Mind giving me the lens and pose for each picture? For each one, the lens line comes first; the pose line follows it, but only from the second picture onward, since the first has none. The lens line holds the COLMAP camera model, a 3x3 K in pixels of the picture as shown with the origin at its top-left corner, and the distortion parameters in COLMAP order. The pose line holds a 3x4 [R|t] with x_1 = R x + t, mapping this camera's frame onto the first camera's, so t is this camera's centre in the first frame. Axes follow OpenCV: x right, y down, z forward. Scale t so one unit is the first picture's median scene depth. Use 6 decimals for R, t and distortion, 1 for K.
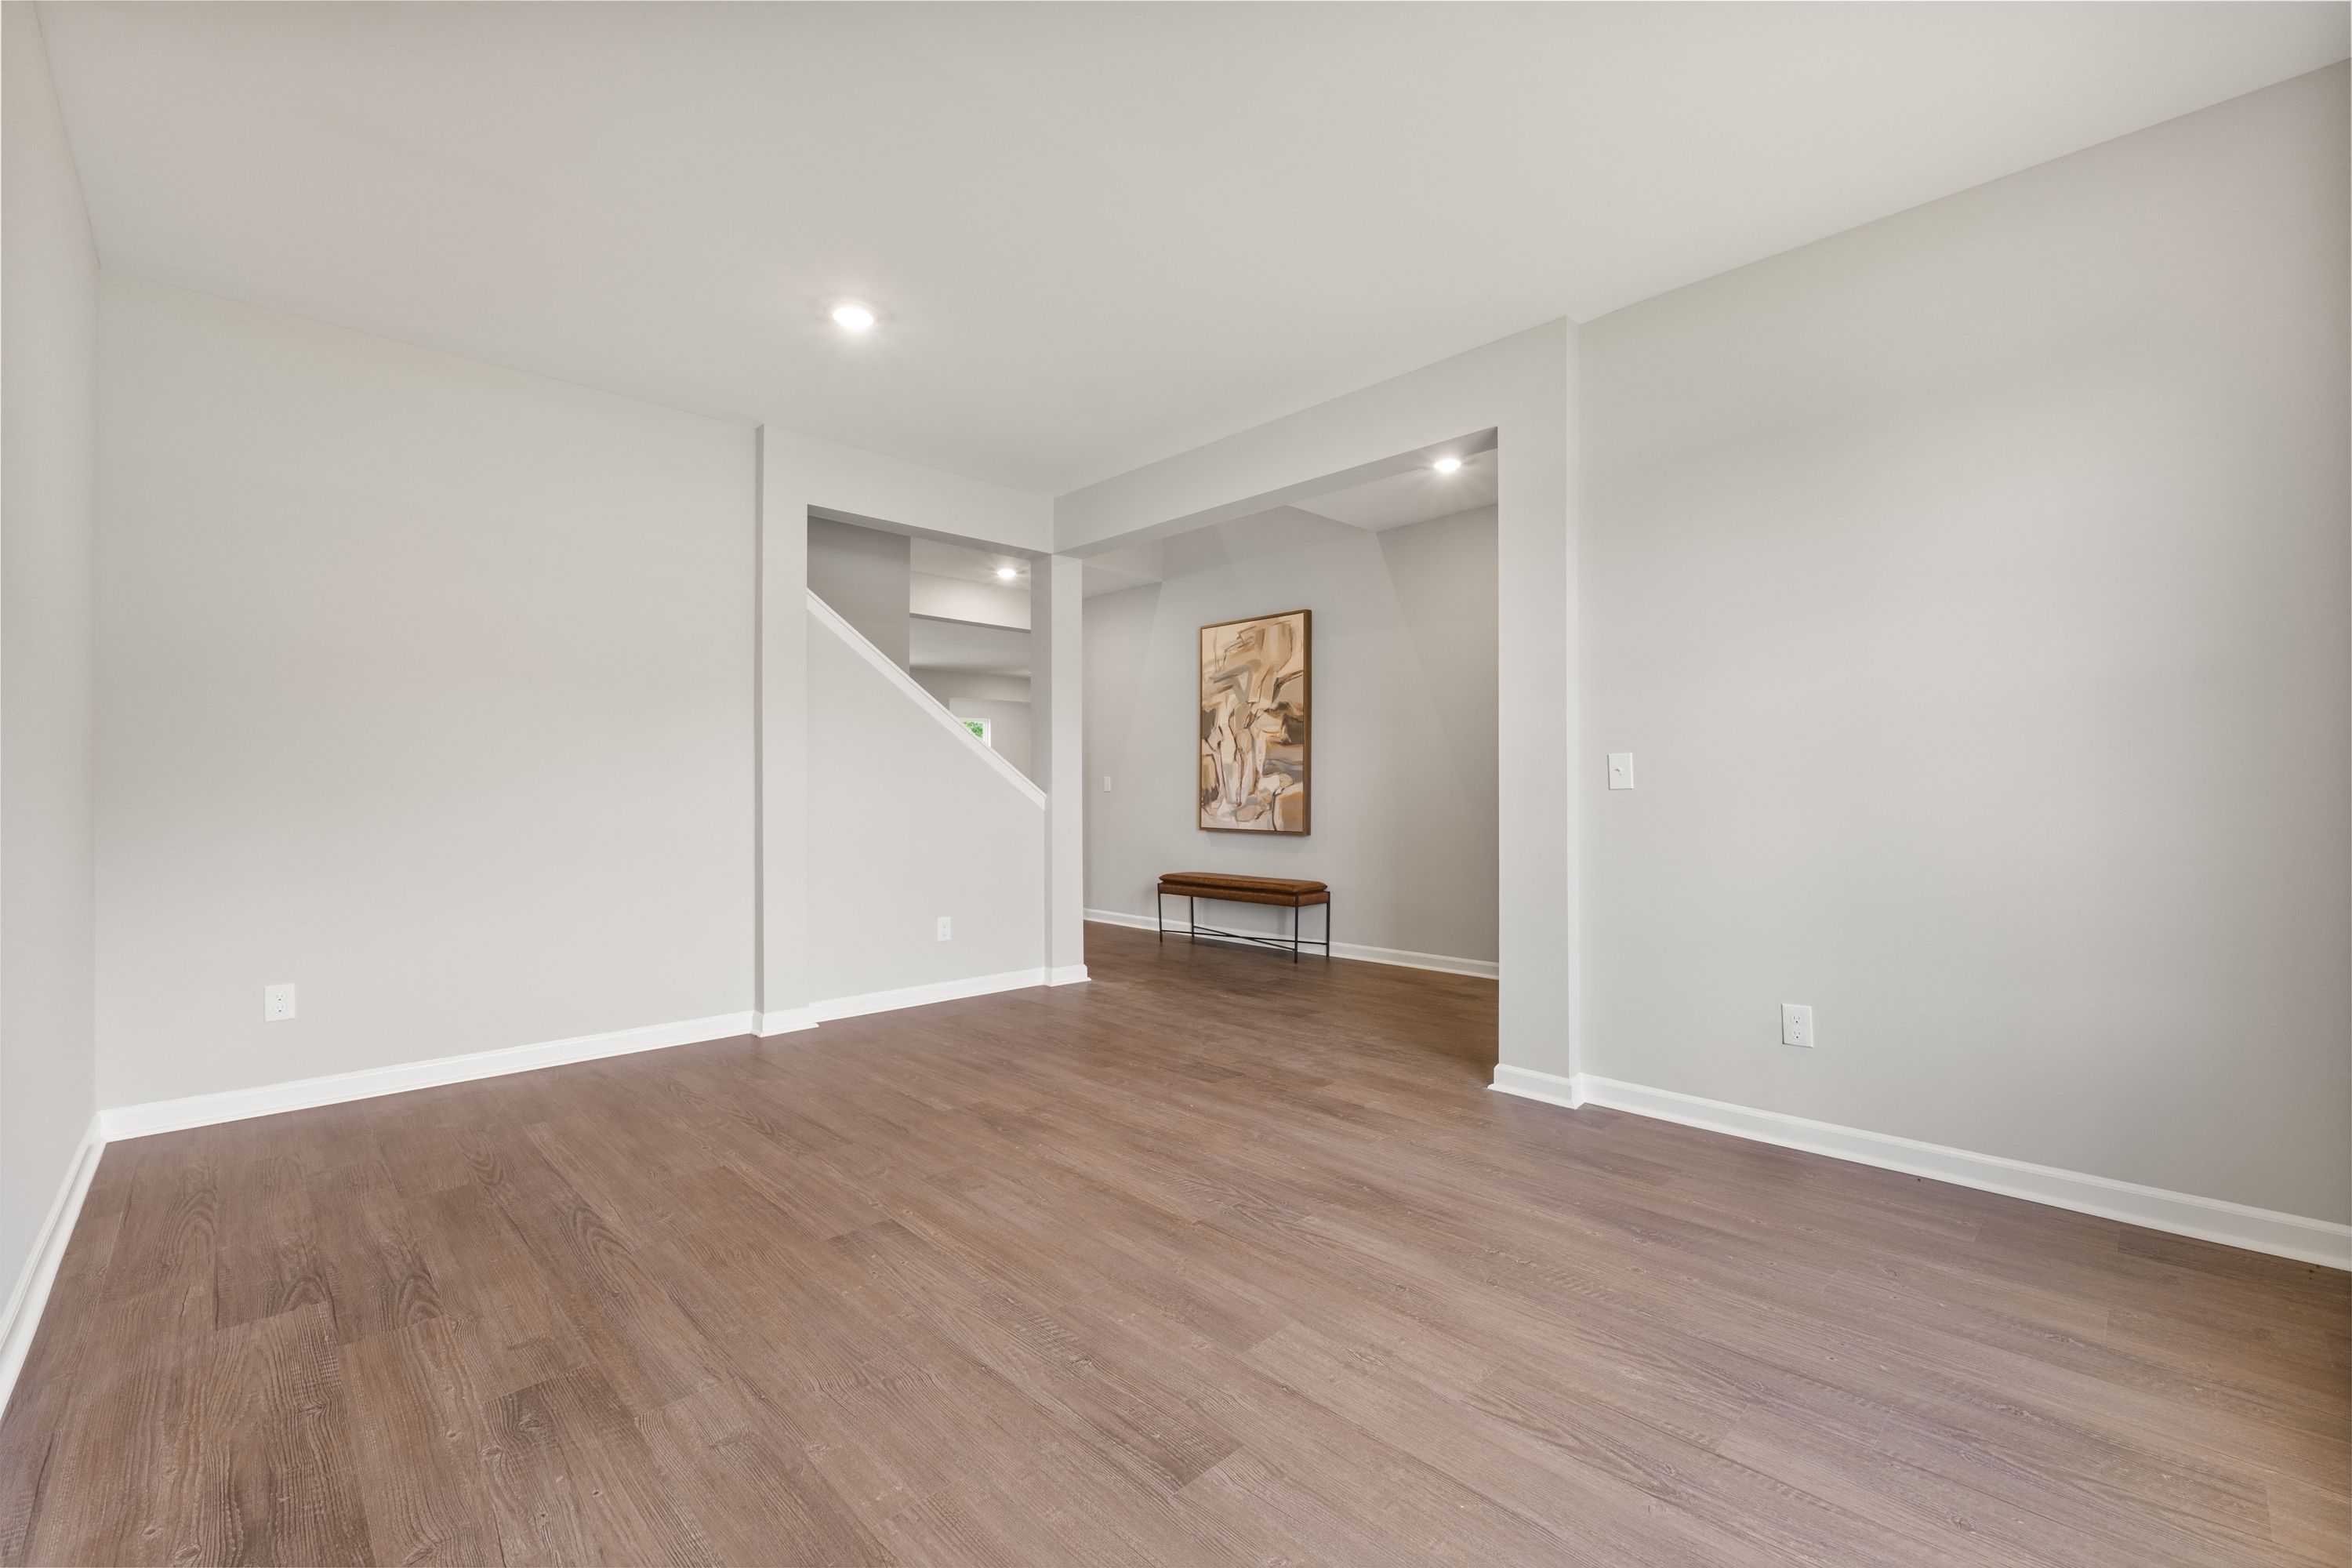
lens RADIAL K [[989.8, 0, 1176.3], [0, 989.8, 789.7], [0, 0, 1]] dist [-0.008816, 0.001523]
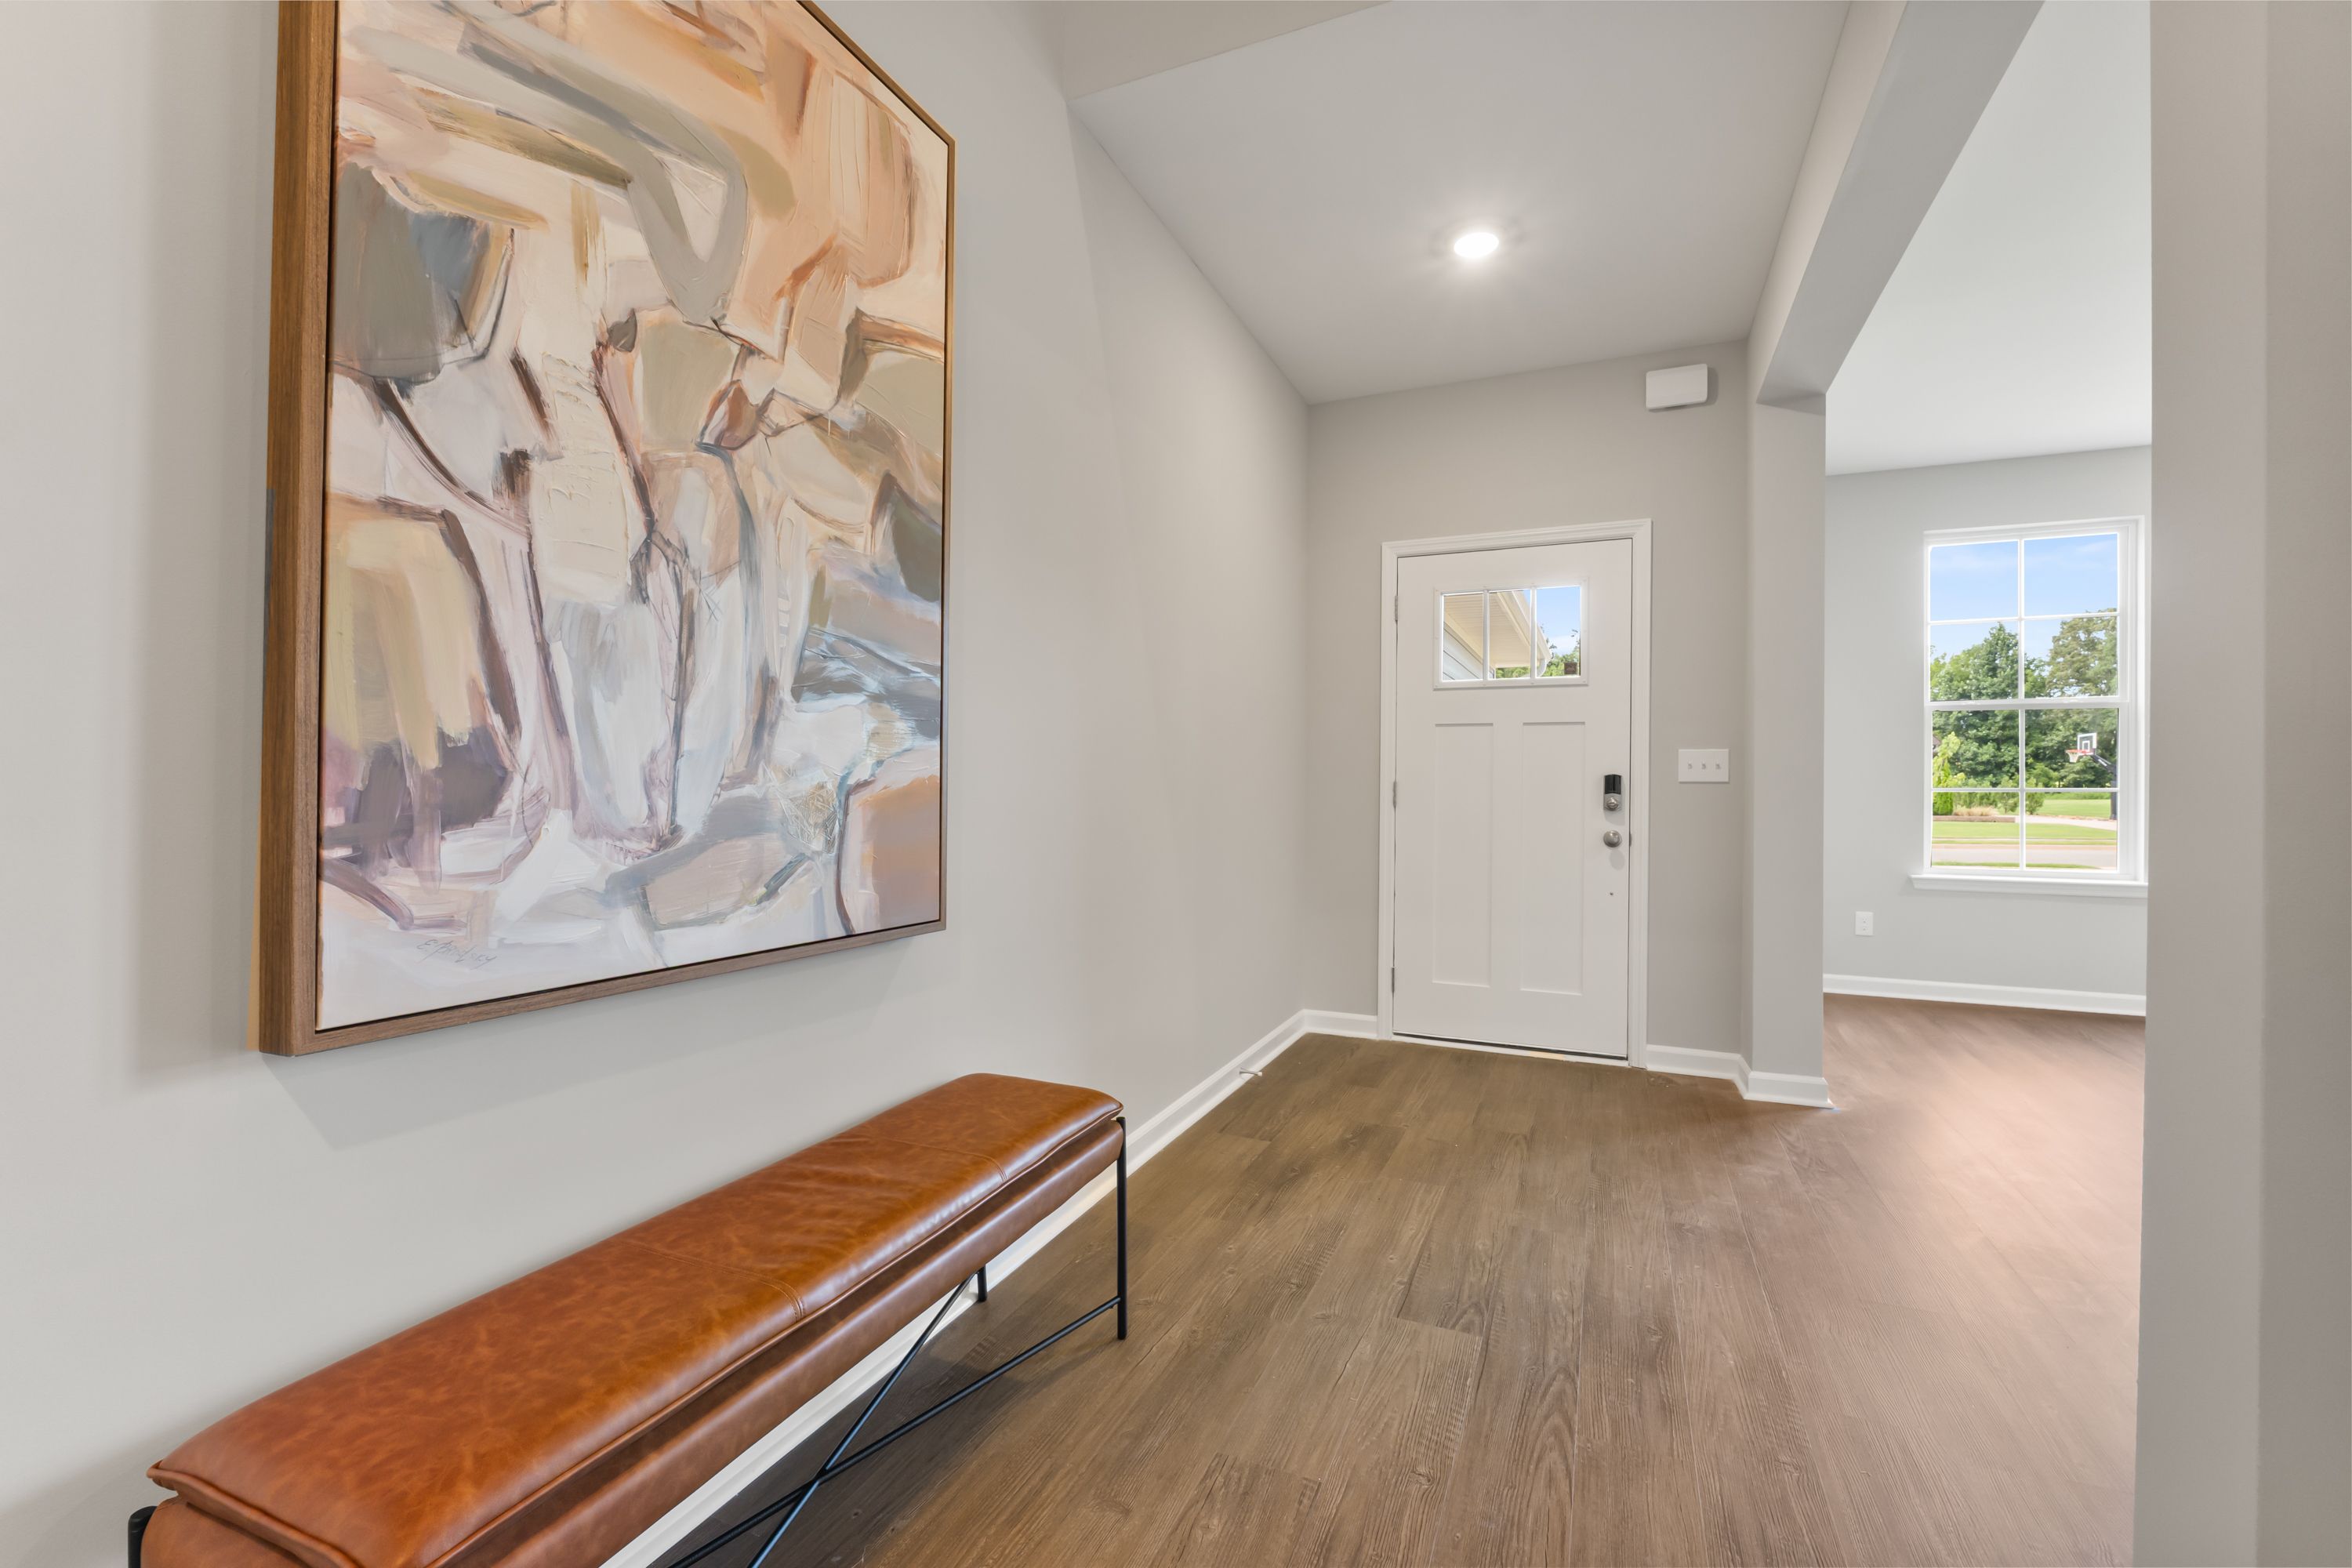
lens RADIAL K [[989.8, 0, 1181.7], [0, 989.8, 783.0], [0, 0, 1]] dist [-0.008816, 0.001523]
pose [[-0.393816, 0.004398, 0.919179, -0.149528], [-0.005415, 0.999960, -0.007105, 0.005349], [-0.919173, -0.007775, -0.393776, 0.996397]]
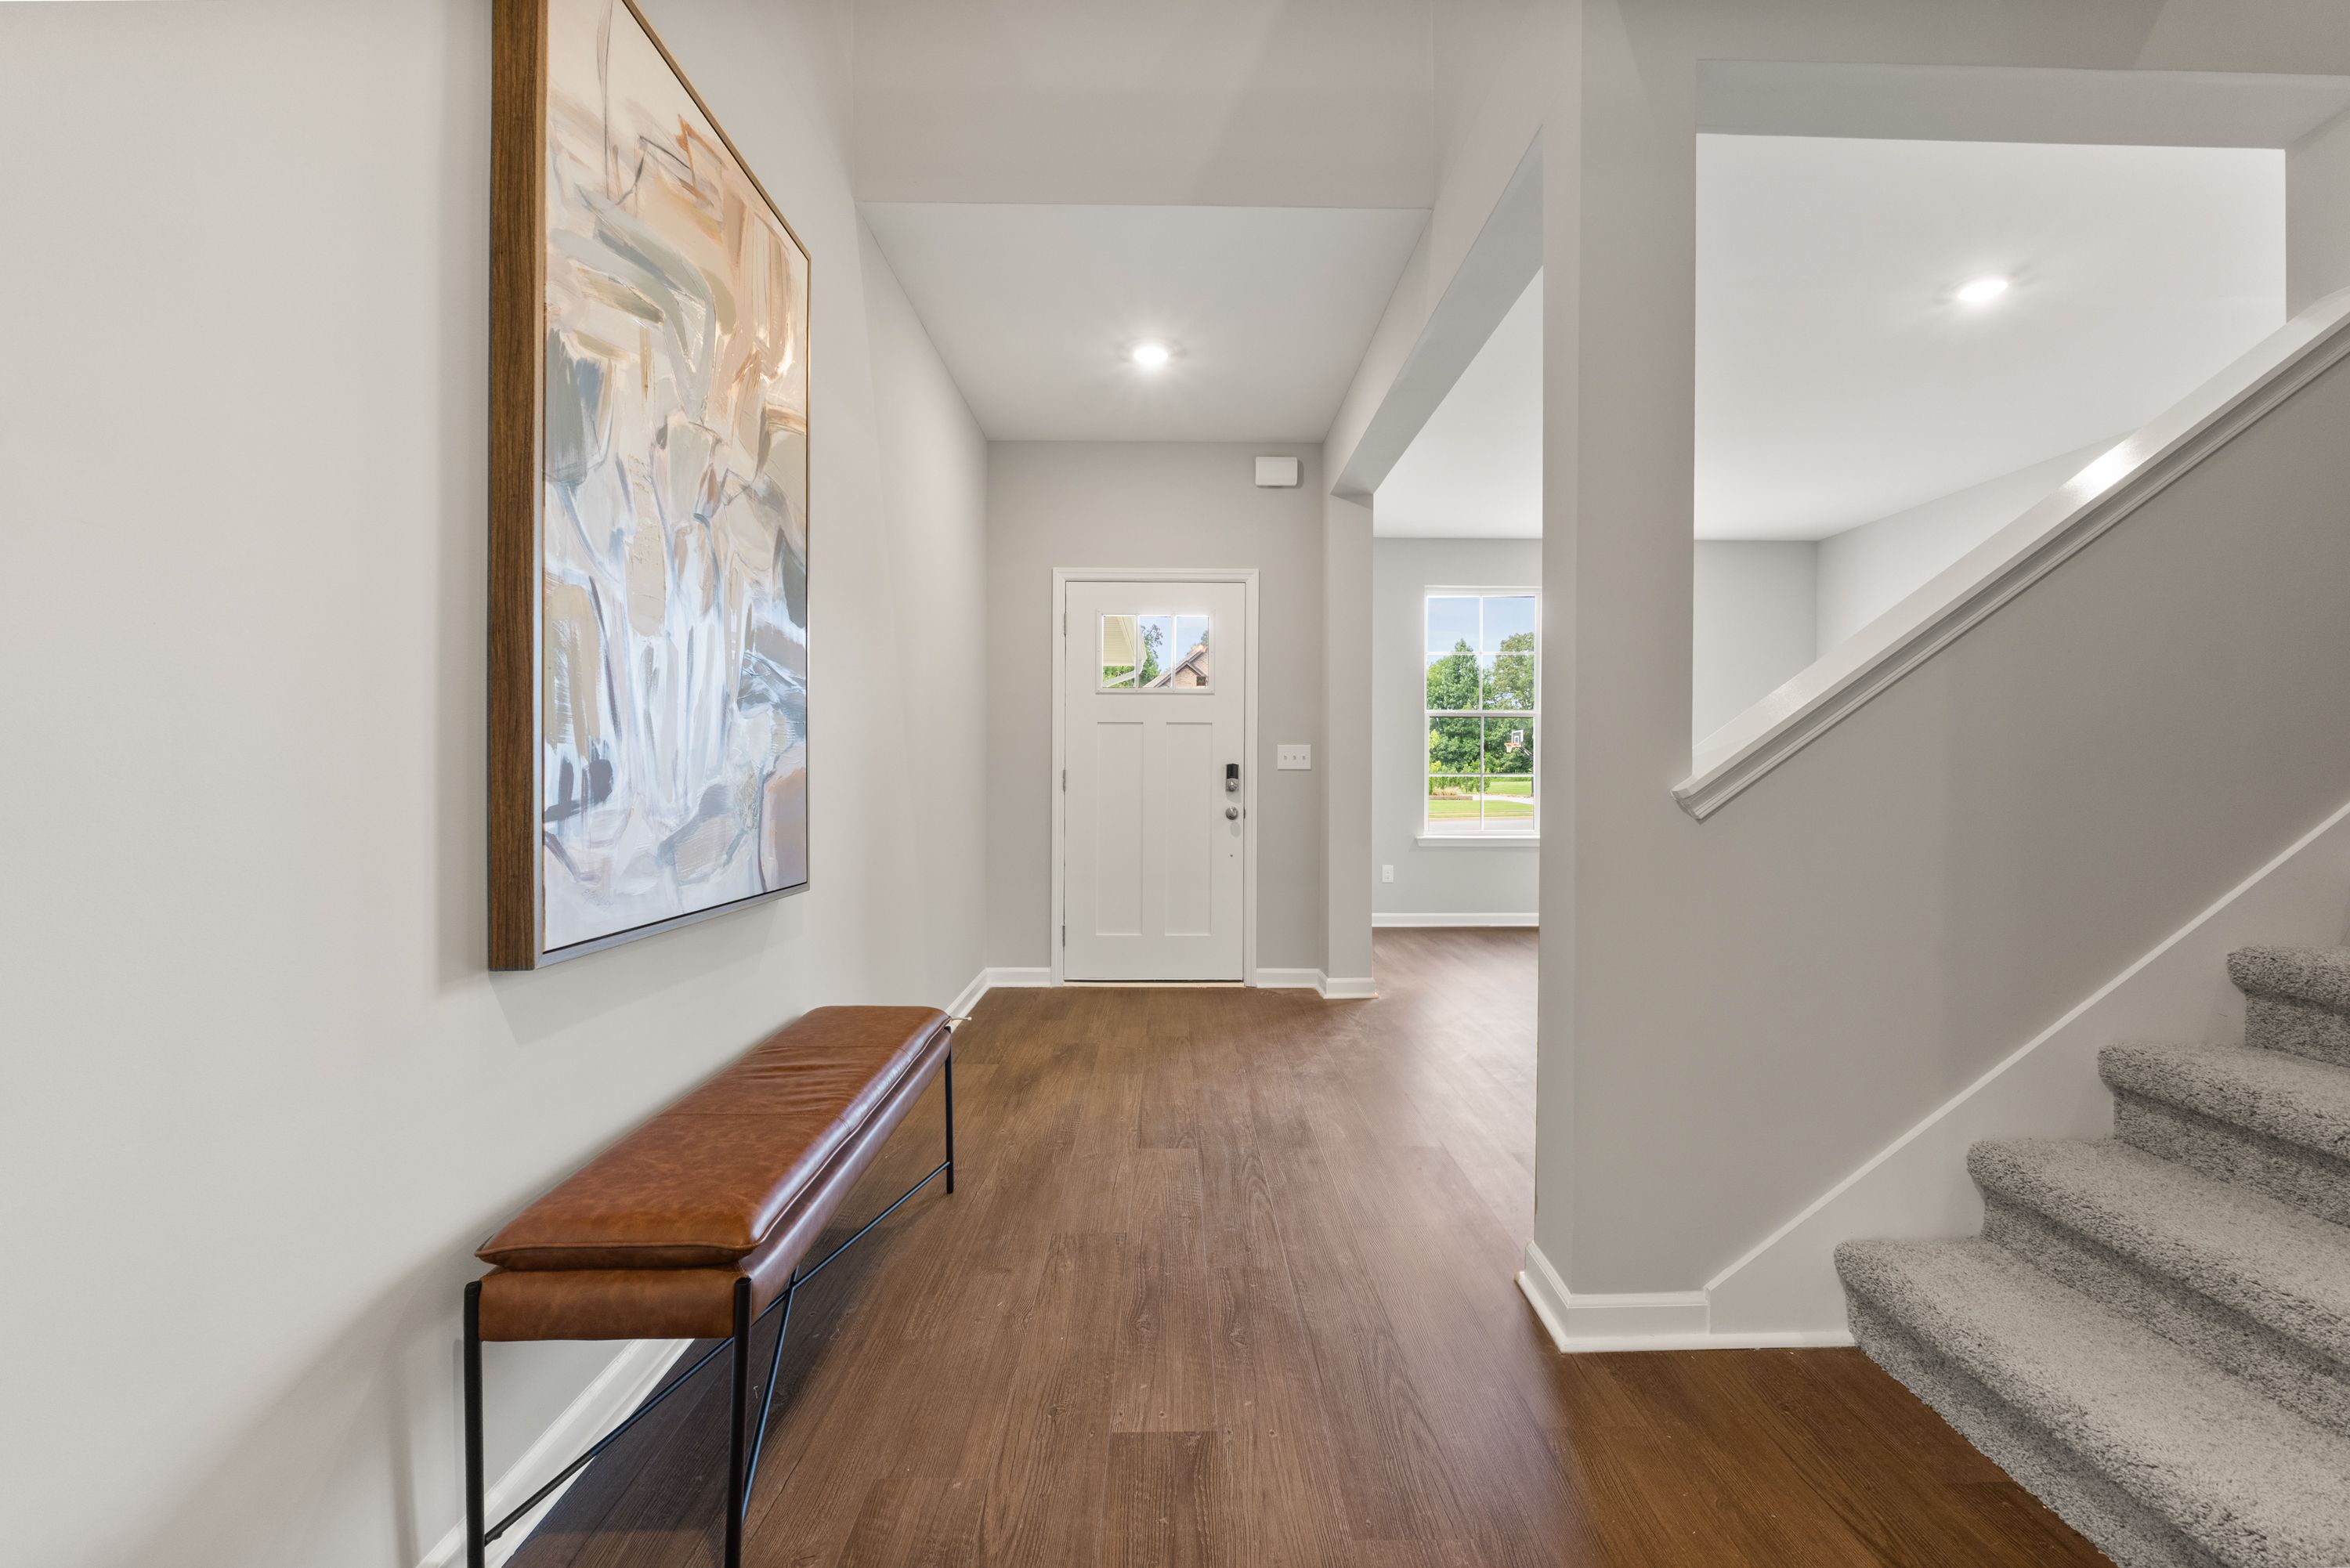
lens RADIAL K [[988.9, 0, 1191.6], [0, 988.9, 783.3], [0, 0, 1]] dist [-0.008816, 0.001523]
pose [[-0.738598, -0.002655, 0.674141, -0.200127], [0.001257, 0.999985, 0.005315, 0.005694], [-0.674145, 0.004773, -0.738584, 1.110866]]
